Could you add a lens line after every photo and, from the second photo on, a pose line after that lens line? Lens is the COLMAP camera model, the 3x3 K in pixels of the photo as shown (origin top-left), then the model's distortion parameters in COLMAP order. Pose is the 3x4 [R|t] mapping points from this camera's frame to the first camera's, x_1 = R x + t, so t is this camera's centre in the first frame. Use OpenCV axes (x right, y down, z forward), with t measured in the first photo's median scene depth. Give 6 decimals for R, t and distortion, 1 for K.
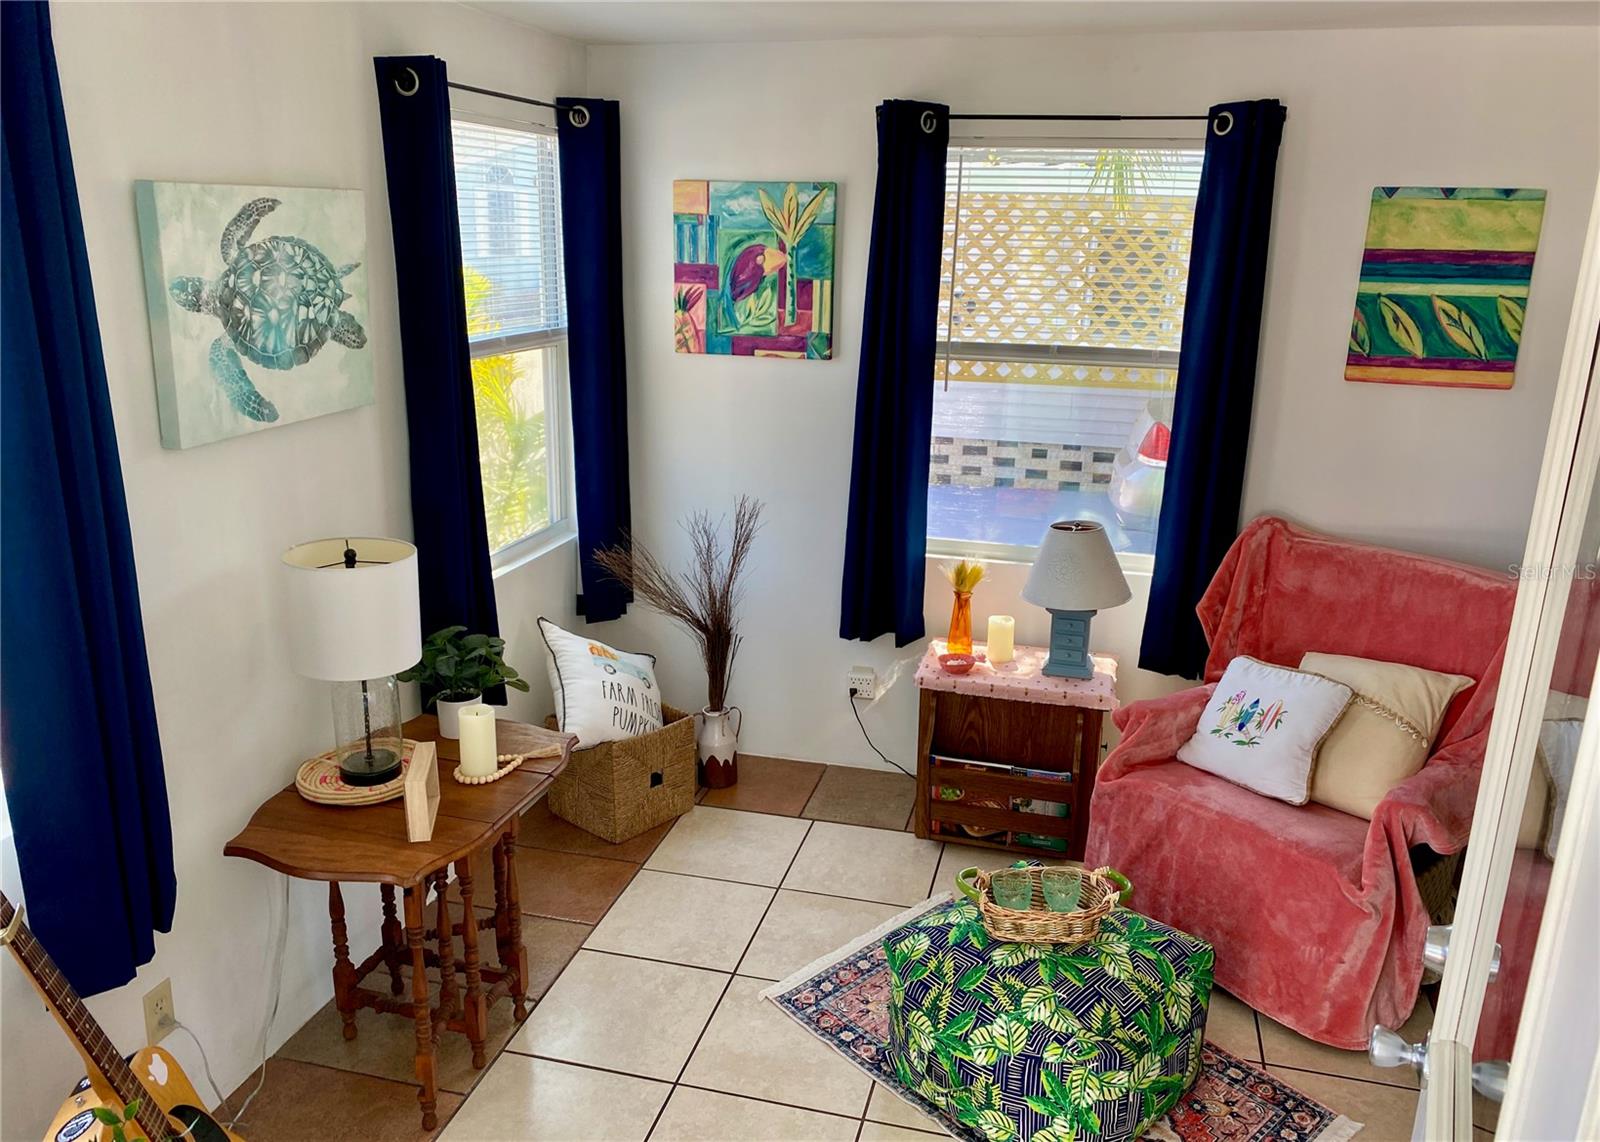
lens RADIAL K [[1203.2, 0, 800.0], [0, 1203.2, 571.0], [0, 0, 1]] dist [0.009848, 0.003984]
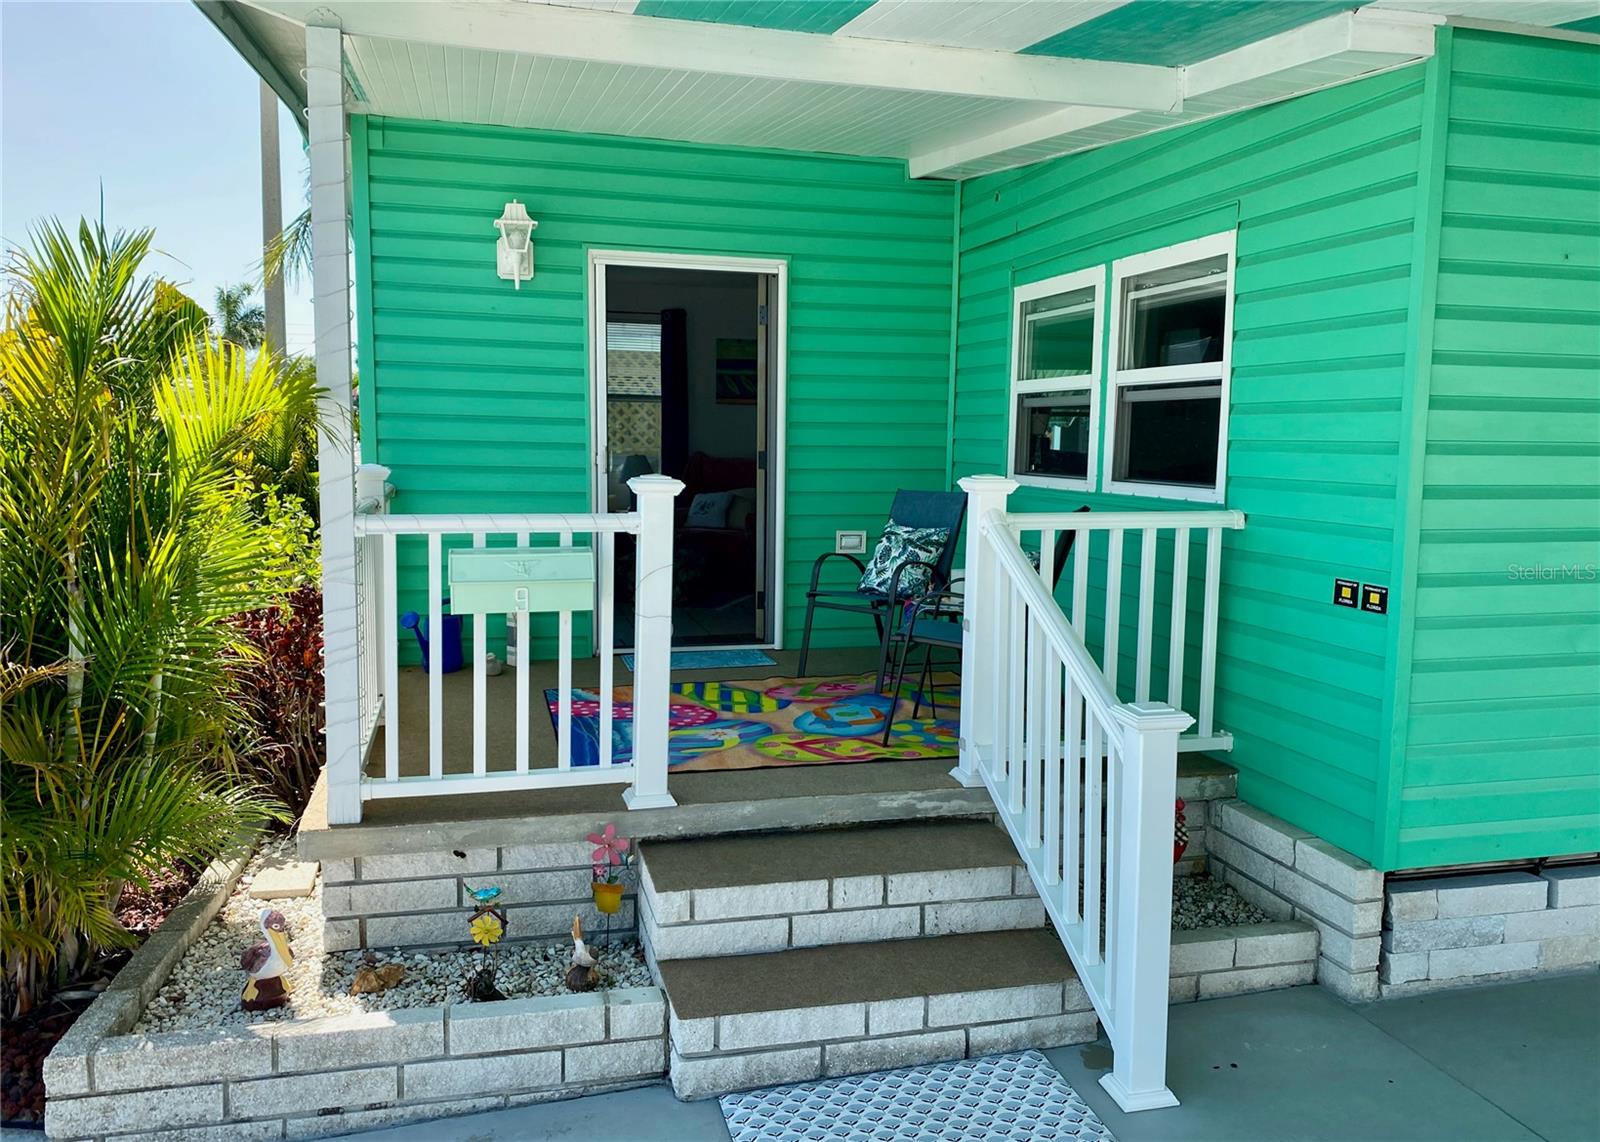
lens RADIAL K [[1203.2, 0, 800.0], [0, 1203.2, 571.0], [0, 0, 1]] dist [0.009848, 0.003984]
pose [[0.868182, -0.061606, 0.492407, -0.829997], [0.142313, 0.981495, -0.128121, 0.643207], [-0.475402, 0.181308, 0.860883, -1.523000]]
